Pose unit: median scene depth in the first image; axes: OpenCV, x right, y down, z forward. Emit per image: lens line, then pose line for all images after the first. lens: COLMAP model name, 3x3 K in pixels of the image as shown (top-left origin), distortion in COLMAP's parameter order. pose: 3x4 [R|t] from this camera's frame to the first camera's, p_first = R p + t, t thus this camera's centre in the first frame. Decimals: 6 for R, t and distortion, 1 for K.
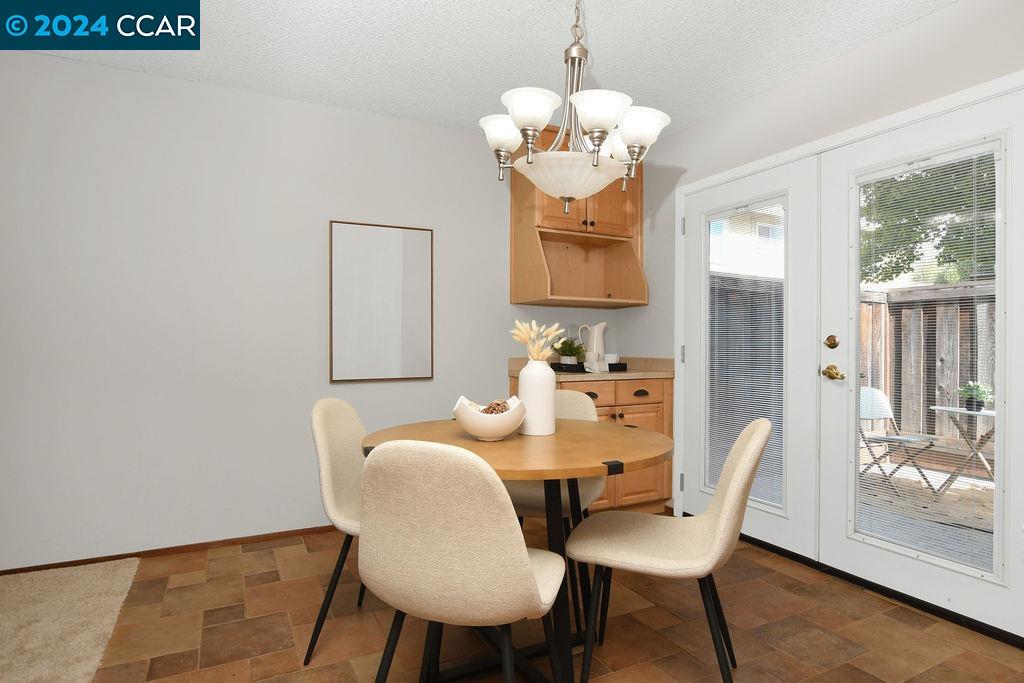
lens RADIAL K [[553.3, 0, 488.2], [0, 553.3, 343.1], [0, 0, 1]] dist [-0.023075, 0.003868]
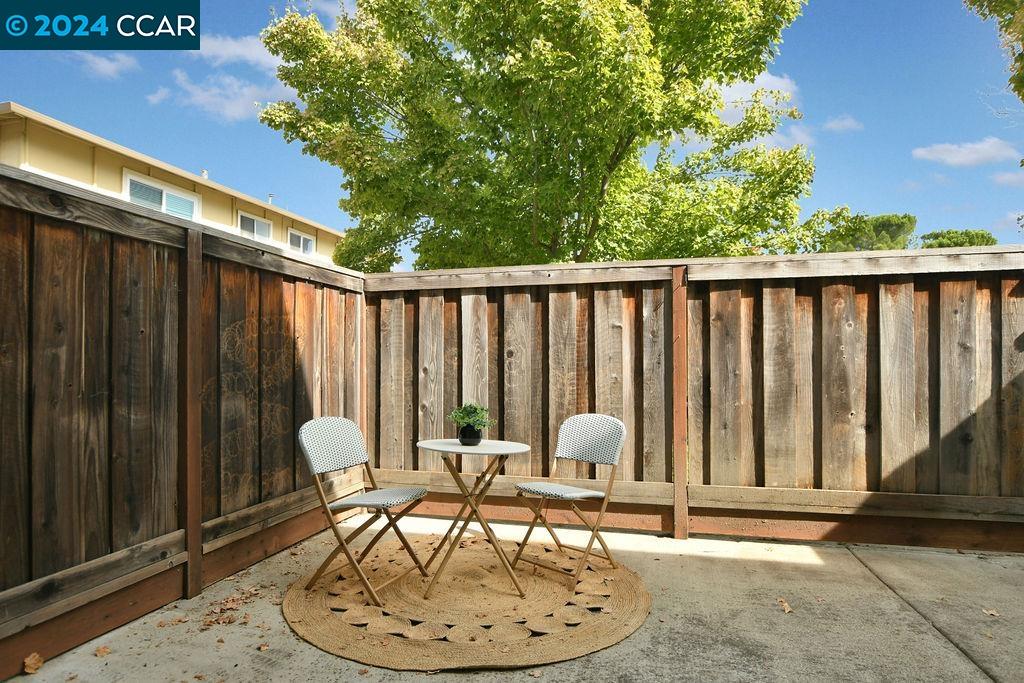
lens RADIAL K [[553.3, 0, 517.8], [0, 553.3, 351.8], [0, 0, 1]] dist [-0.023075, 0.003868]
pose [[0.634301, 0.004184, 0.773075, 0.308566], [0.006807, 0.999916, -0.010997, 0.014440], [-0.773056, 0.012238, 0.634219, 0.398969]]
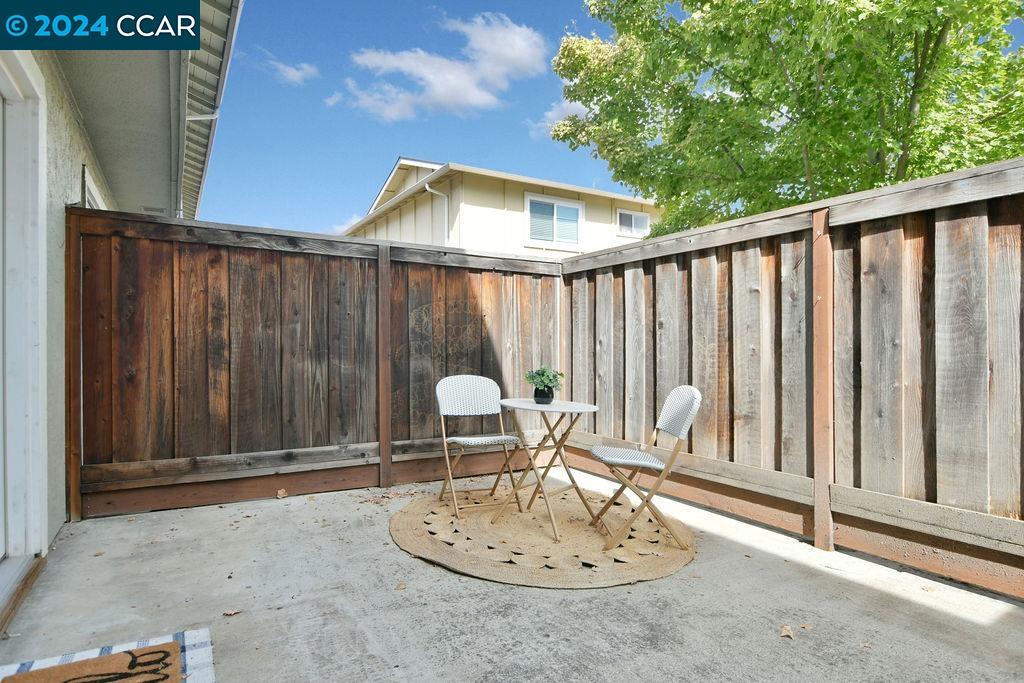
lens RADIAL K [[553.3, 0, 512.8], [0, 553.3, 351.6], [0, 0, 1]] dist [-0.023075, 0.003868]
pose [[0.993818, -0.008641, 0.110688, 0.590108], [0.007452, 0.999910, 0.011150, 0.033730], [-0.110774, -0.010256, 0.993793, 0.176105]]
